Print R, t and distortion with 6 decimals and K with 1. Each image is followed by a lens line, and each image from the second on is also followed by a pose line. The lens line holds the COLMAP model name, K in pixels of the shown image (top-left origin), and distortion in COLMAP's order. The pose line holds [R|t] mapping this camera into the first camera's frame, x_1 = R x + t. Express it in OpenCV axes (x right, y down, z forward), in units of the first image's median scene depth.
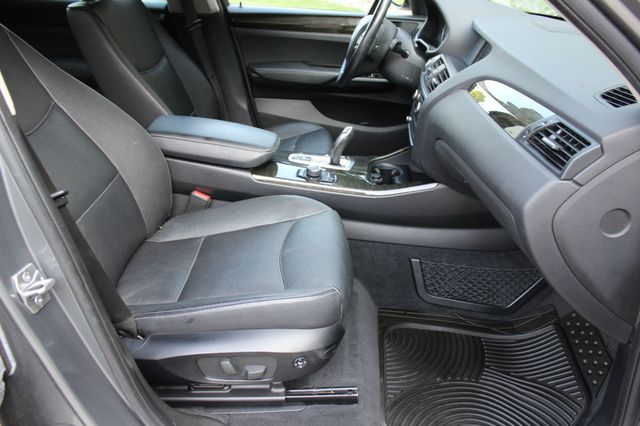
lens RADIAL K [[525.5, 0, 323.7], [0, 525.5, 216.0], [0, 0, 1]] dist [-0.157327, 0.127004]
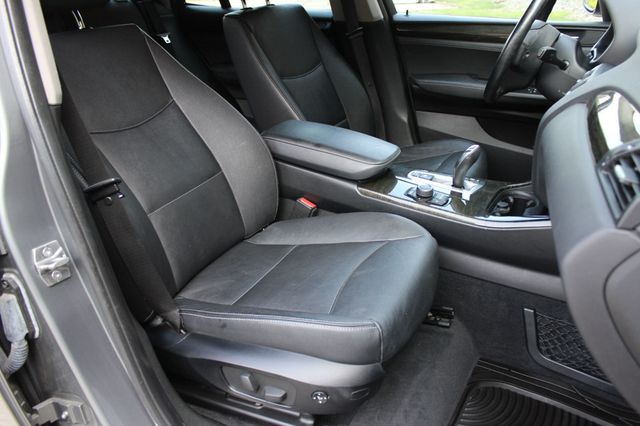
lens RADIAL K [[525.5, 0, 321.3], [0, 525.5, 215.1], [0, 0, 1]] dist [-0.157327, 0.127004]
pose [[0.903289, 0.122016, -0.411317, 0.196835], [-0.135768, 0.990731, -0.004261, -0.017002], [0.406985, 0.059692, 0.911482, 0.120644]]
